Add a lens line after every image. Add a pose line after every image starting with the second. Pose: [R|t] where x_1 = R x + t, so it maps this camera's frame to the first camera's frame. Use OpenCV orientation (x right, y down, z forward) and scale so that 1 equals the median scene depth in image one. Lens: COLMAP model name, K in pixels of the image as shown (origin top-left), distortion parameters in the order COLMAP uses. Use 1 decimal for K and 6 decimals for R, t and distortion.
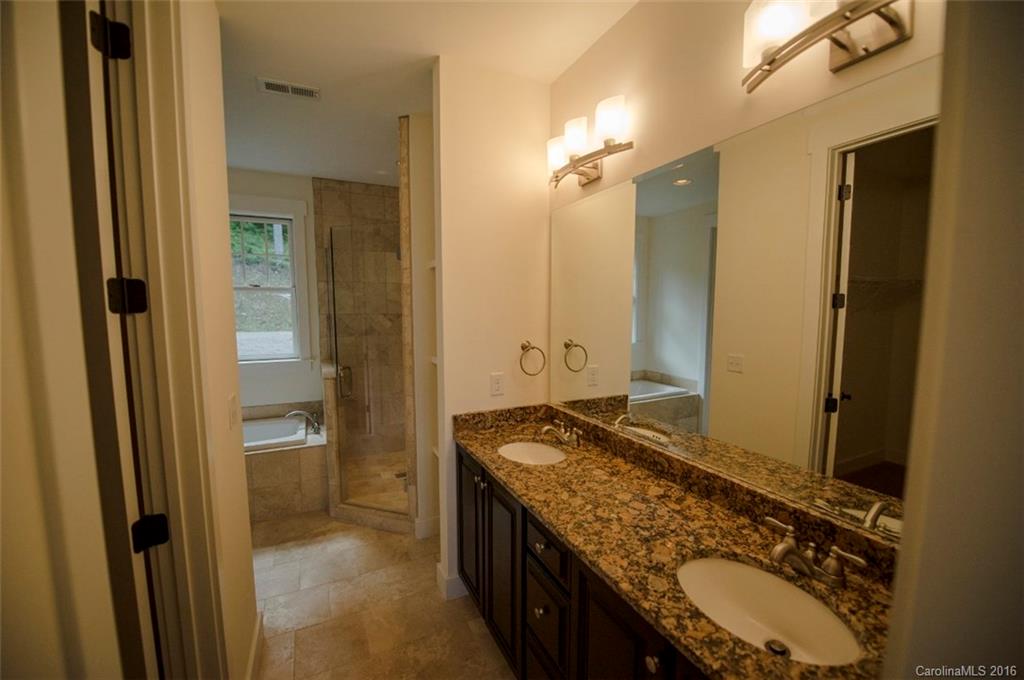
lens RADIAL K [[403.4, 0, 512.0], [0, 403.4, 340.0], [0, 0, 1]] dist [-0.000737, -0.000099]
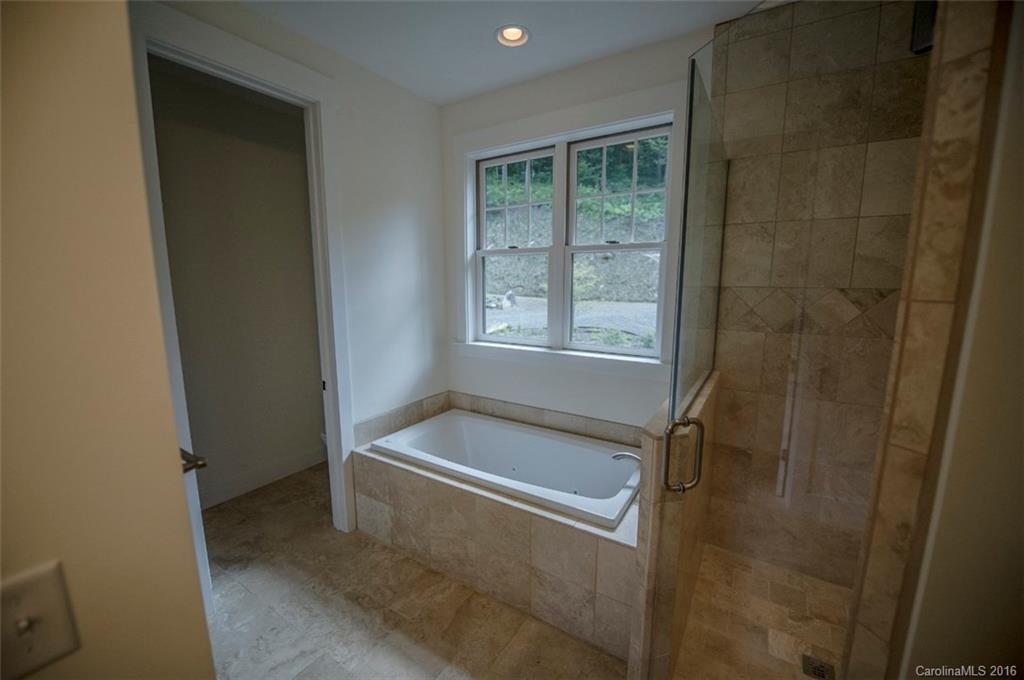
lens RADIAL K [[403.4, 0, 512.0], [0, 403.4, 340.0], [0, 0, 1]] dist [-0.000737, -0.000099]
pose [[0.524989, 0.131372, -0.840909, -0.133453], [-0.072758, 0.991326, 0.109447, -0.033029], [0.847993, 0.003724, 0.529994, 0.483559]]
